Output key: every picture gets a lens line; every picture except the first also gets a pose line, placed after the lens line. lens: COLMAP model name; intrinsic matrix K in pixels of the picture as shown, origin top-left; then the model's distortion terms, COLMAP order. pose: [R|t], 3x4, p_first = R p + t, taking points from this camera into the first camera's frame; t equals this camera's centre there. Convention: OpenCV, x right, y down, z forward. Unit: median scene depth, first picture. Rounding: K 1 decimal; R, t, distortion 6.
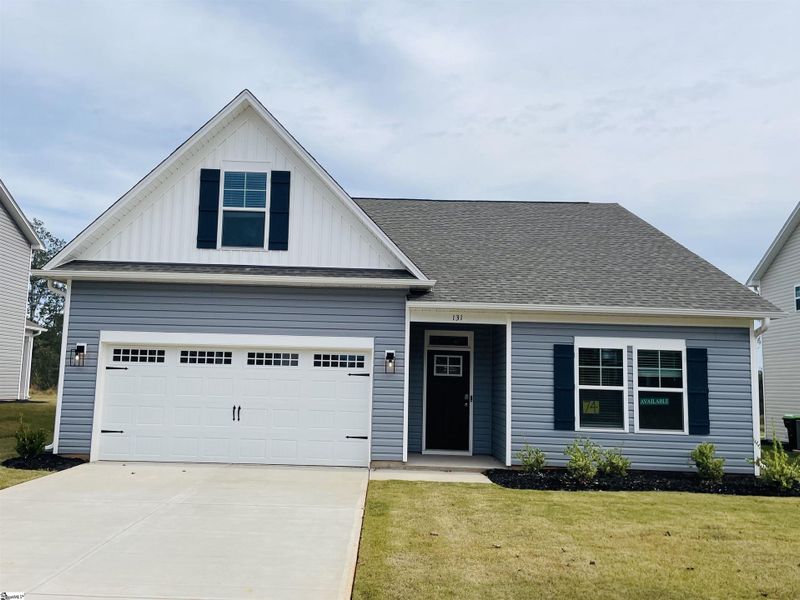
lens RADIAL K [[685.2, 0, 379.5], [0, 685.2, 300.9], [0, 0, 1]] dist [0.112149, -0.180289]
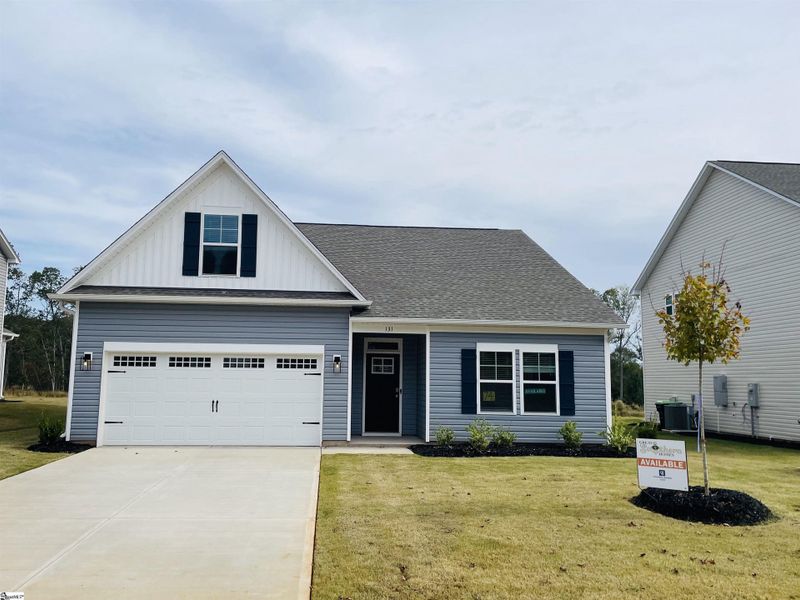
lens RADIAL K [[685.2, 0, 379.5], [0, 685.2, 300.9], [0, 0, 1]] dist [0.112149, -0.180289]
pose [[0.996404, -0.003984, 0.084637, -0.013593], [0.003394, 0.999969, 0.007115, -0.038134], [-0.084662, -0.006802, 0.996386, -0.287473]]
